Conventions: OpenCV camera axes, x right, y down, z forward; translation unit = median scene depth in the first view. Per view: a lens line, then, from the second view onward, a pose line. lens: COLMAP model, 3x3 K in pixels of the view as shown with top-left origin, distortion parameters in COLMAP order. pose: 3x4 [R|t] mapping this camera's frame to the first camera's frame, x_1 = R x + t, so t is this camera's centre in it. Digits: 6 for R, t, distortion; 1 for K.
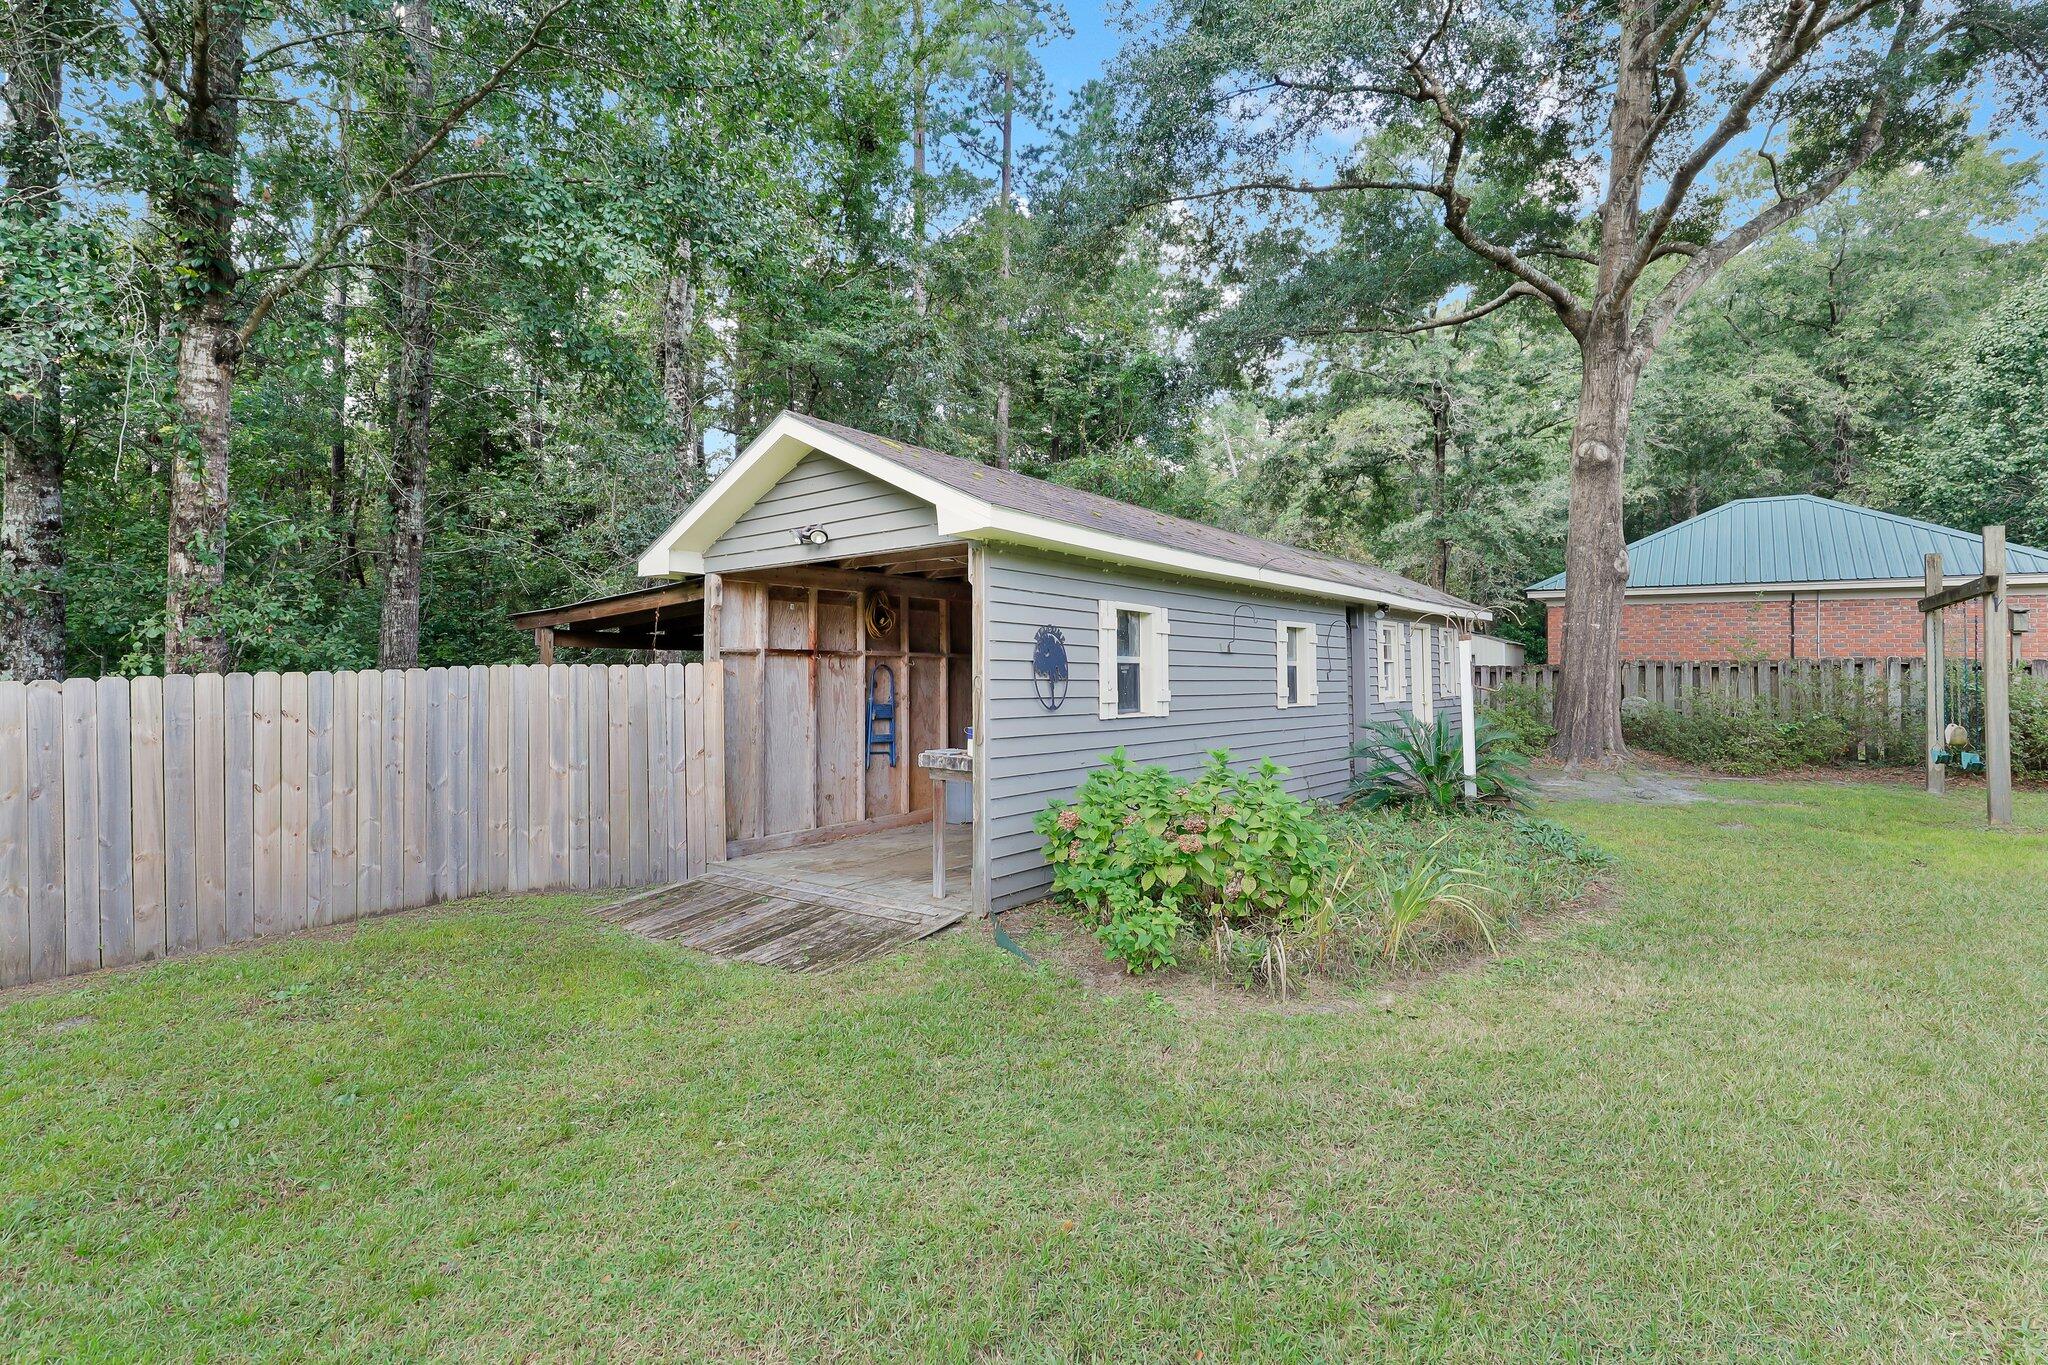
lens RADIAL K [[941.7, 0, 1025.7], [0, 941.7, 666.1], [0, 0, 1]] dist [-0.005343, -0.000619]
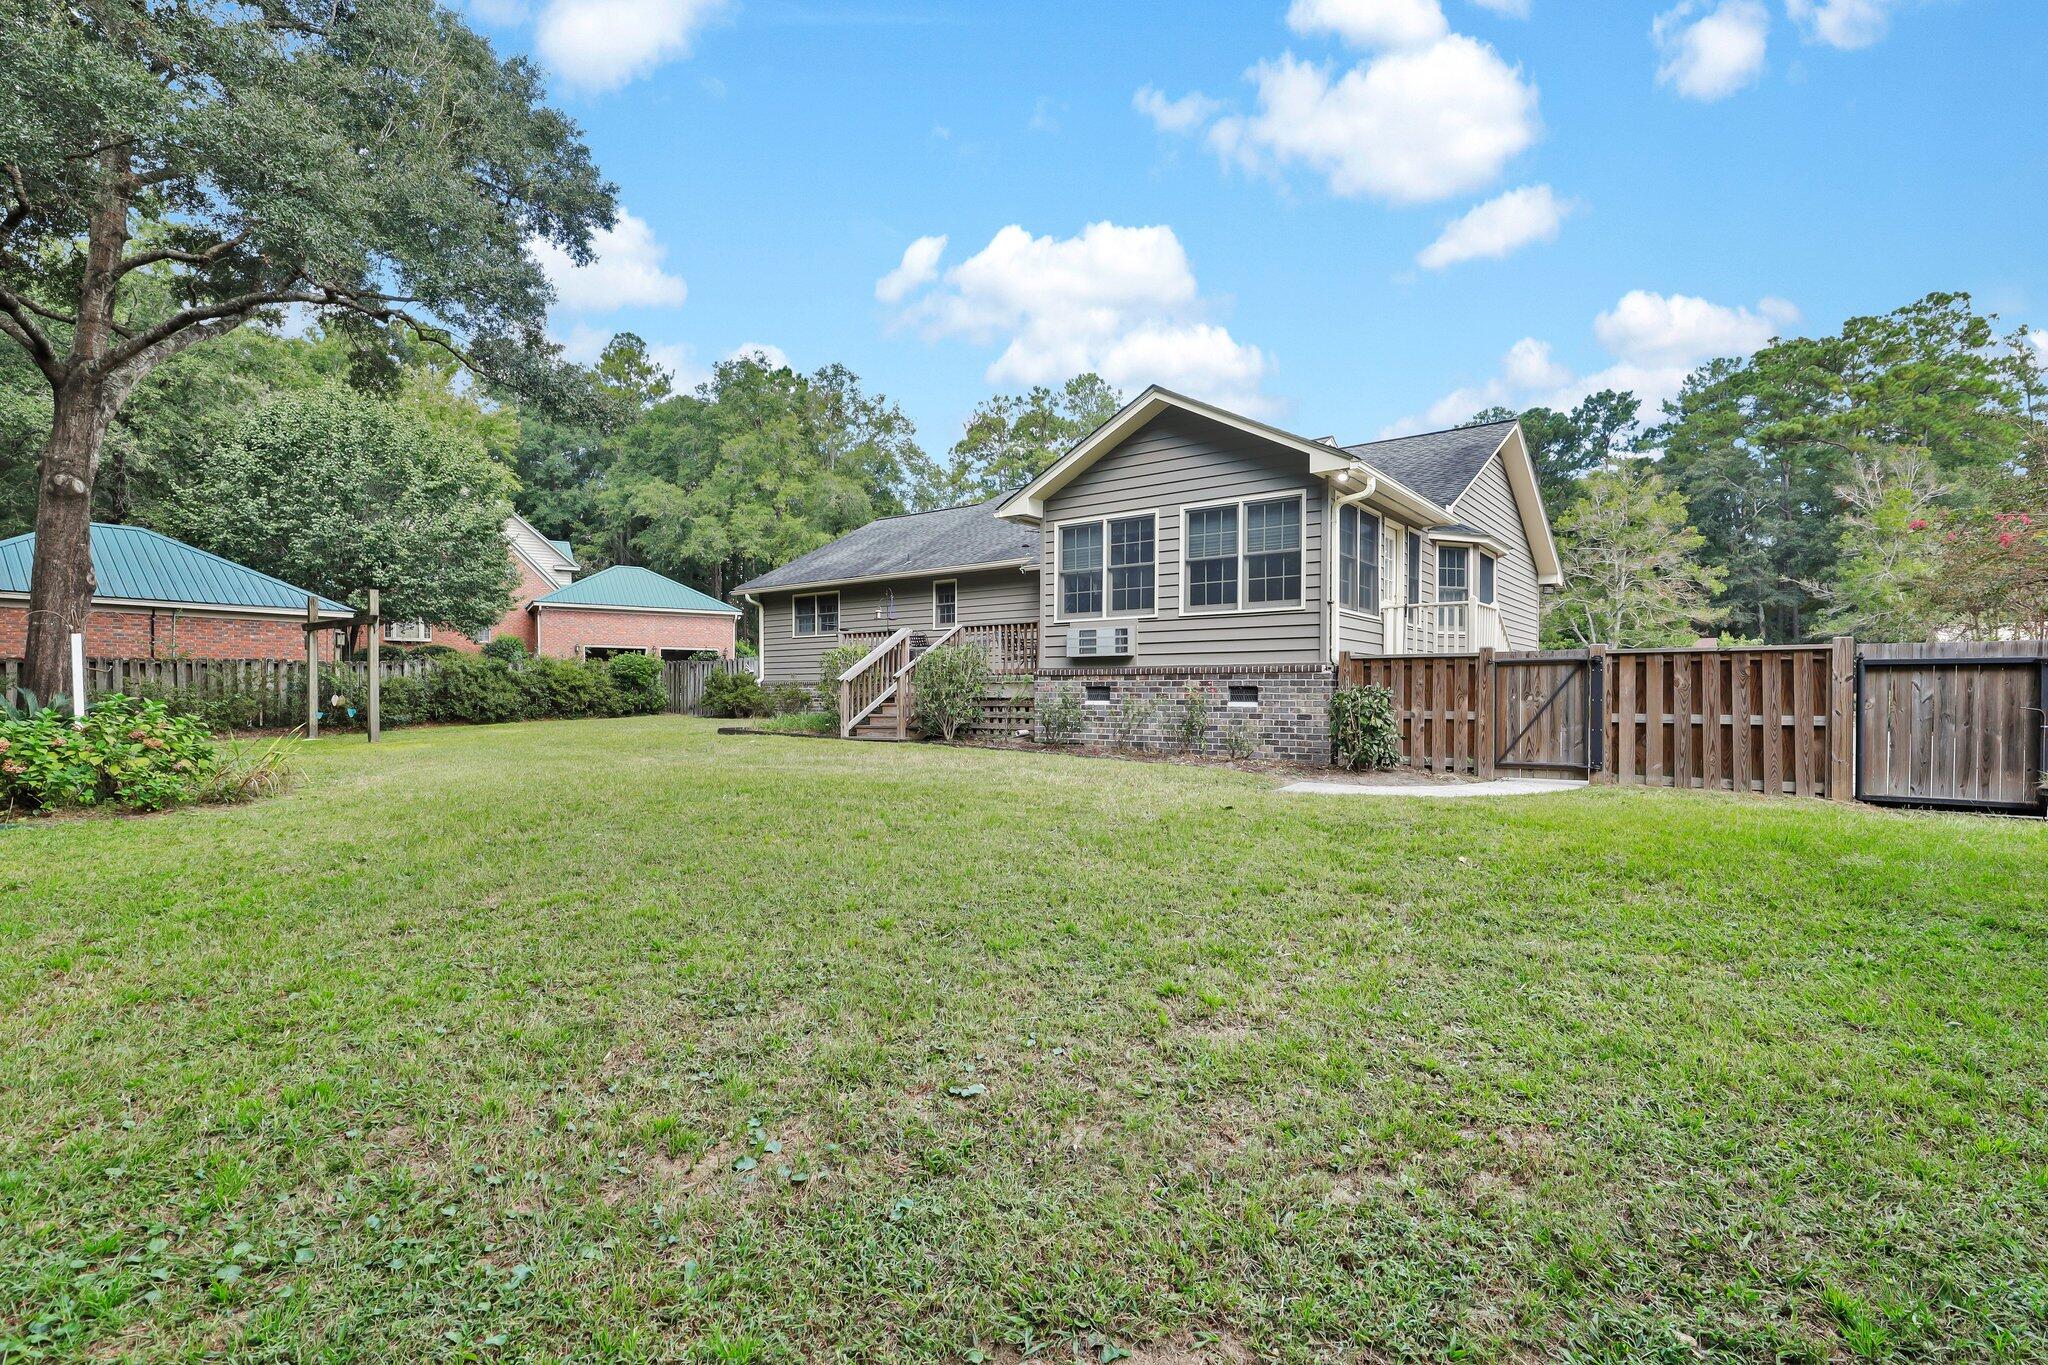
lens RADIAL K [[941.7, 0, 1025.2], [0, 941.7, 679.4], [0, 0, 1]] dist [-0.005343, -0.000619]
pose [[0.003143, 0.006253, 0.999976, -0.587300], [-0.002617, 0.999977, -0.006245, 0.029451], [-0.999992, -0.002598, 0.003159, -0.234888]]
